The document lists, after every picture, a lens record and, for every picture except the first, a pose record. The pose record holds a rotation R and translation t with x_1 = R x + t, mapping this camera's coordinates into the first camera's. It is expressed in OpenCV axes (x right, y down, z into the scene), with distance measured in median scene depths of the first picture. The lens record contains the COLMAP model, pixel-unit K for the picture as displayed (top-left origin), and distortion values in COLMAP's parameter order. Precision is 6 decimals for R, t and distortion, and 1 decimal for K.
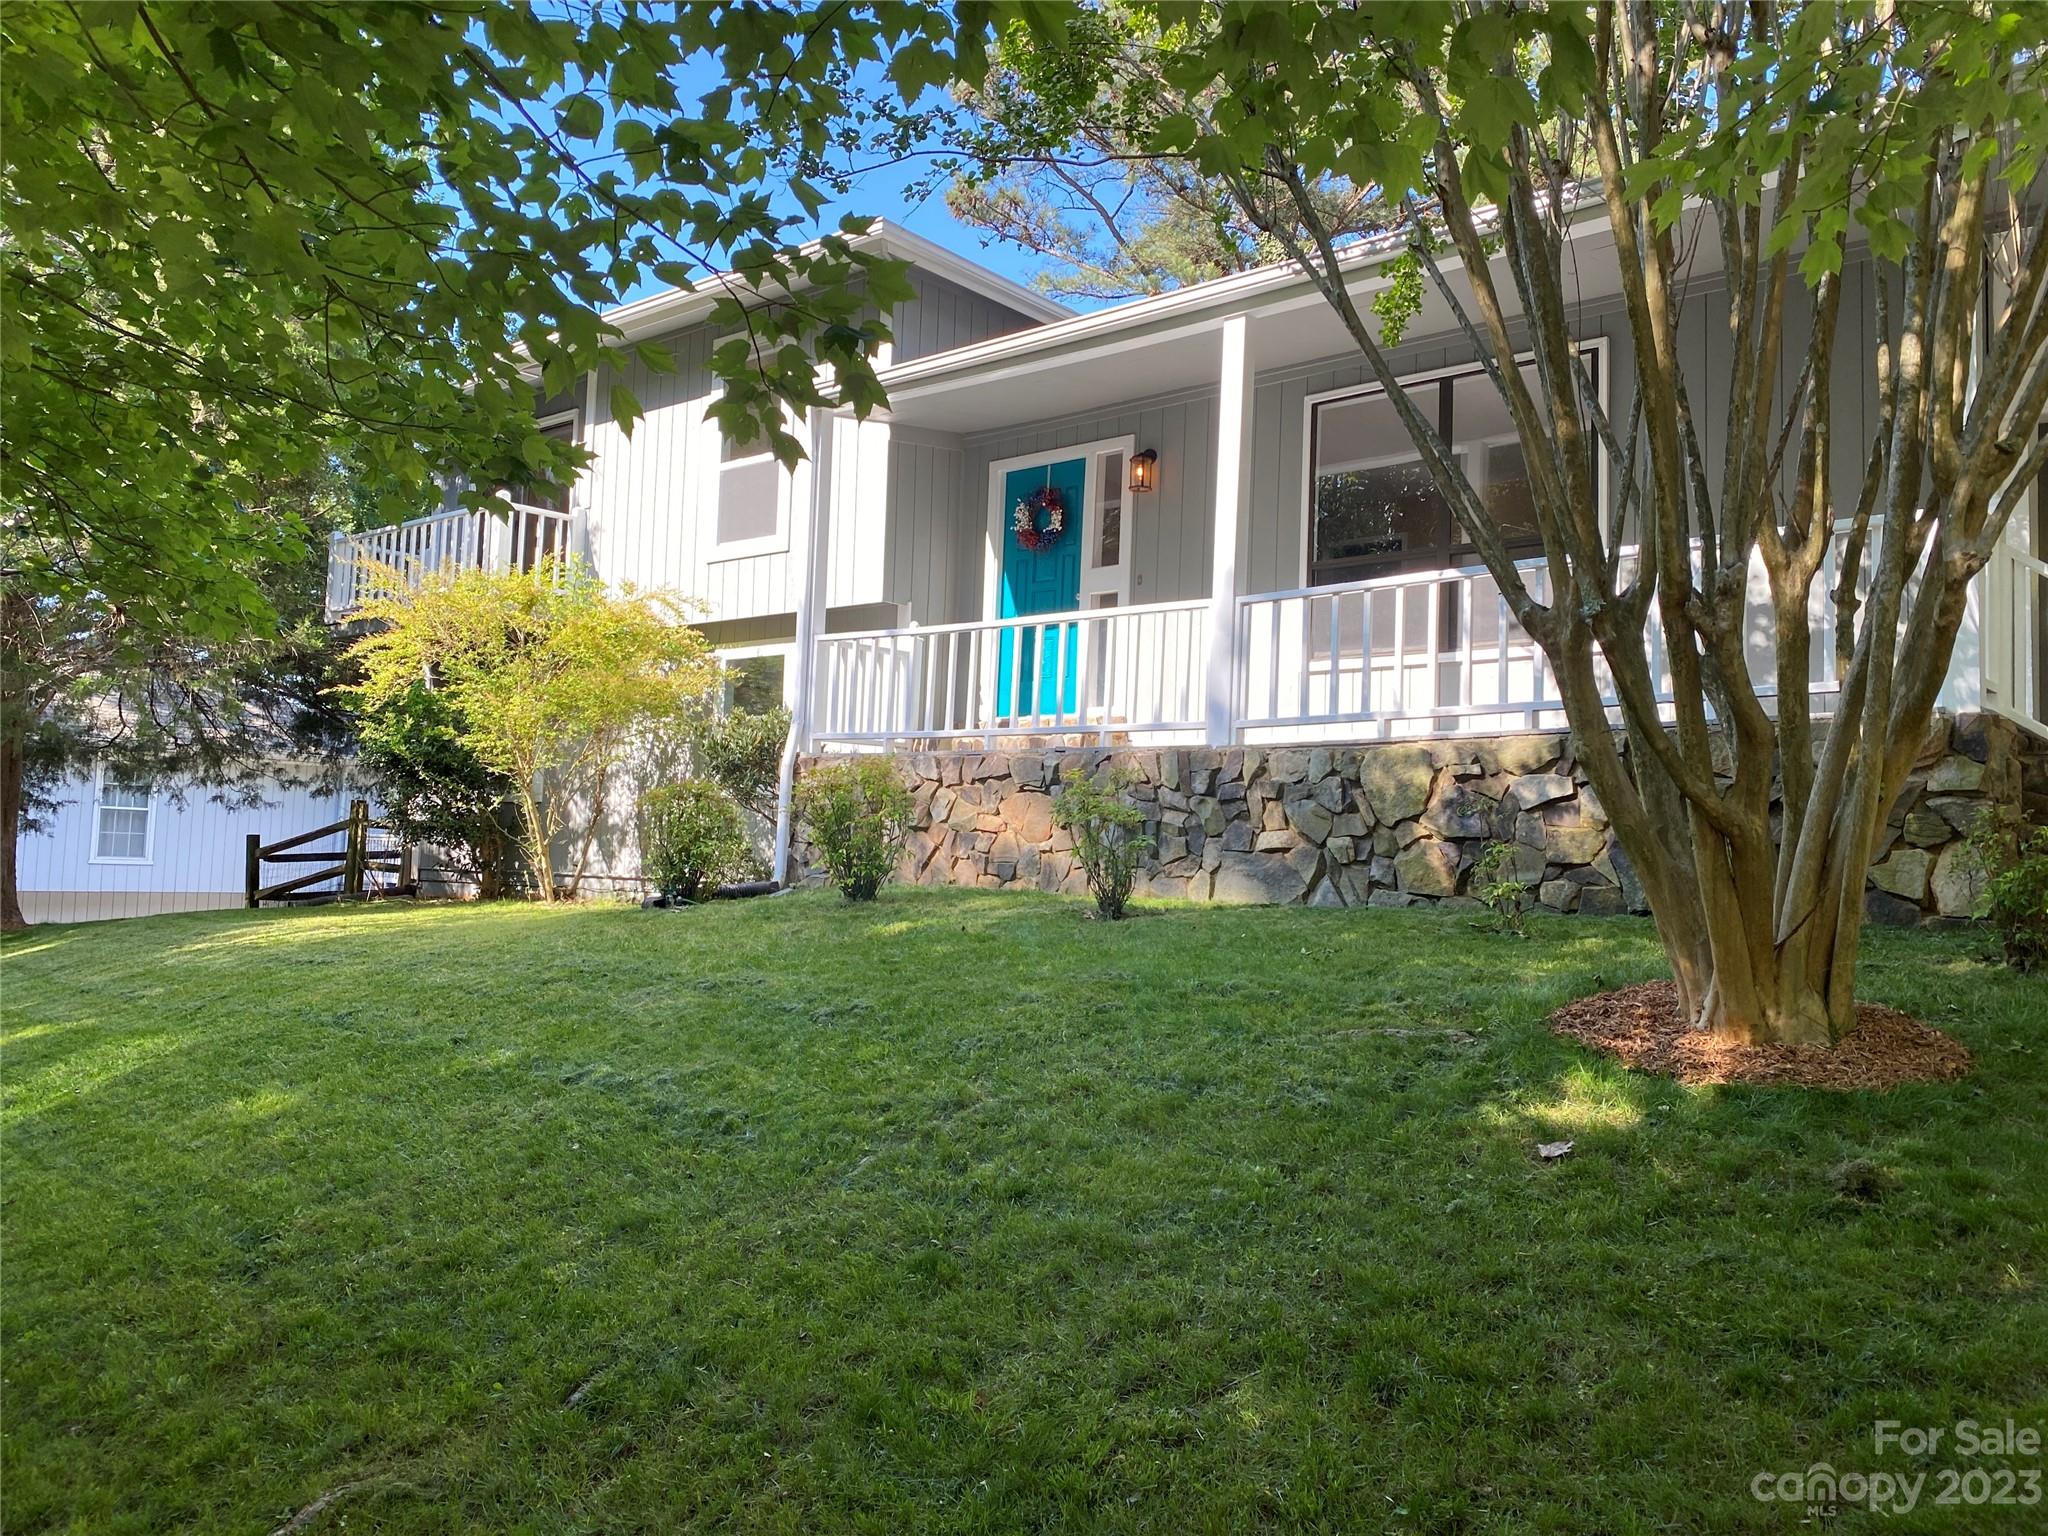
lens RADIAL K [[1563.9, 0, 1017.6], [0, 1563.9, 743.7], [0, 0, 1]] dist [0.085464, -0.154600]
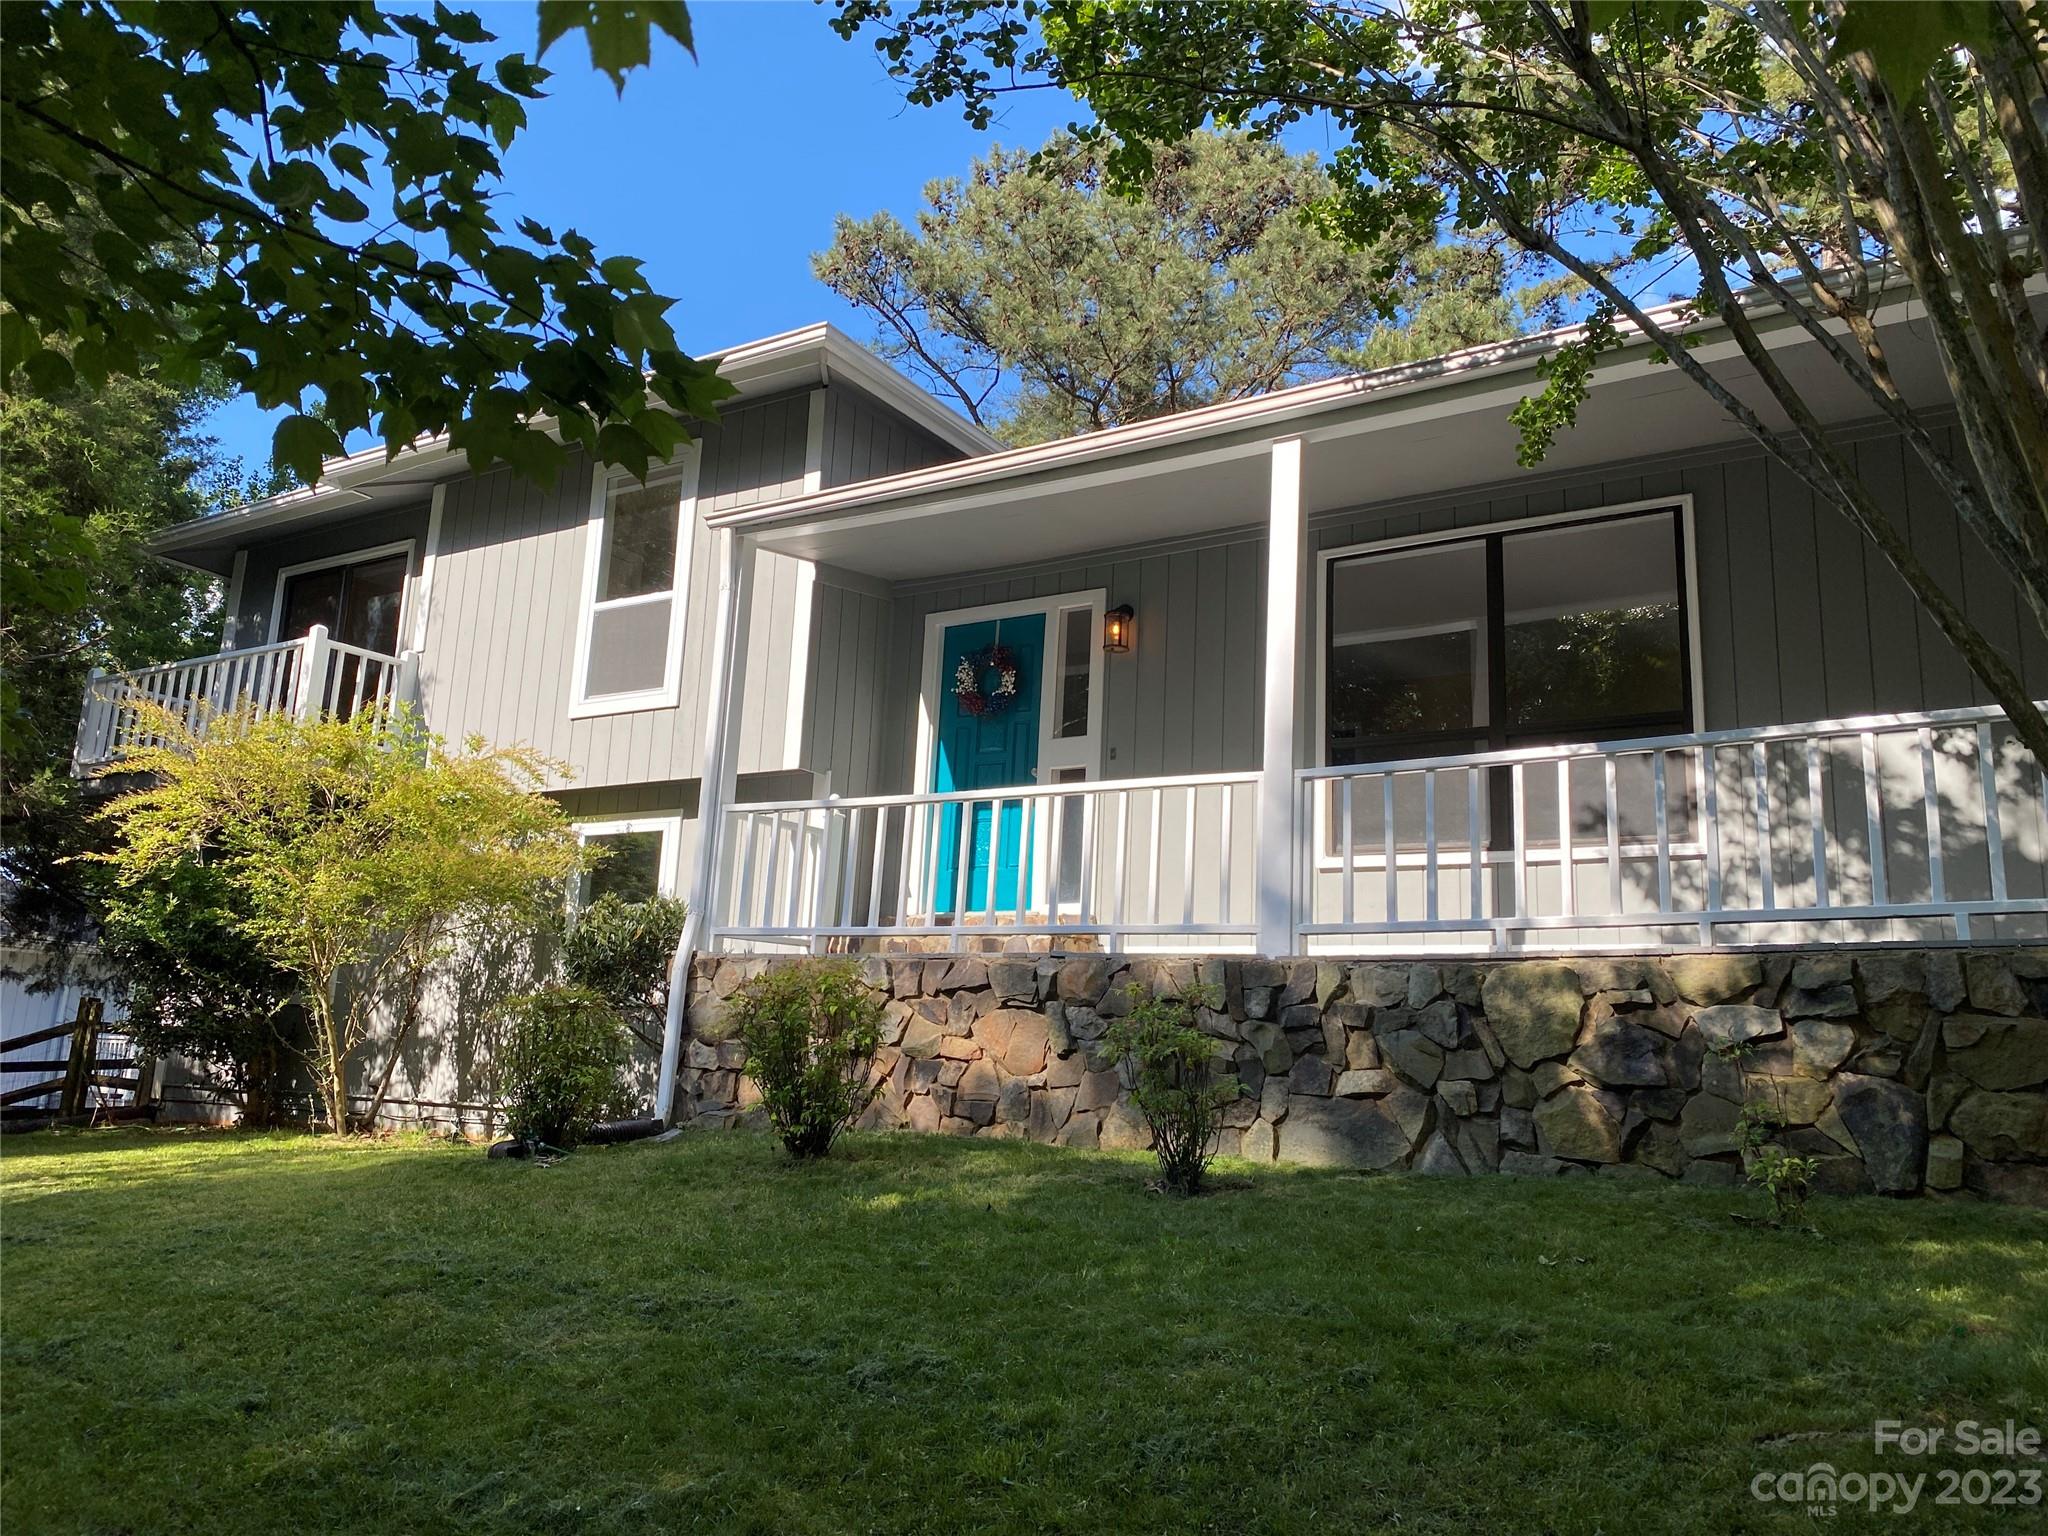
lens RADIAL K [[1563.9, 0, 1017.6], [0, 1563.9, 743.7], [0, 0, 1]] dist [0.085464, -0.154600]
pose [[0.990670, 0.041501, 0.129814, -0.080356], [-0.024407, 0.991135, -0.130598, 0.001218], [-0.134083, 0.126211, 0.982900, 0.168827]]
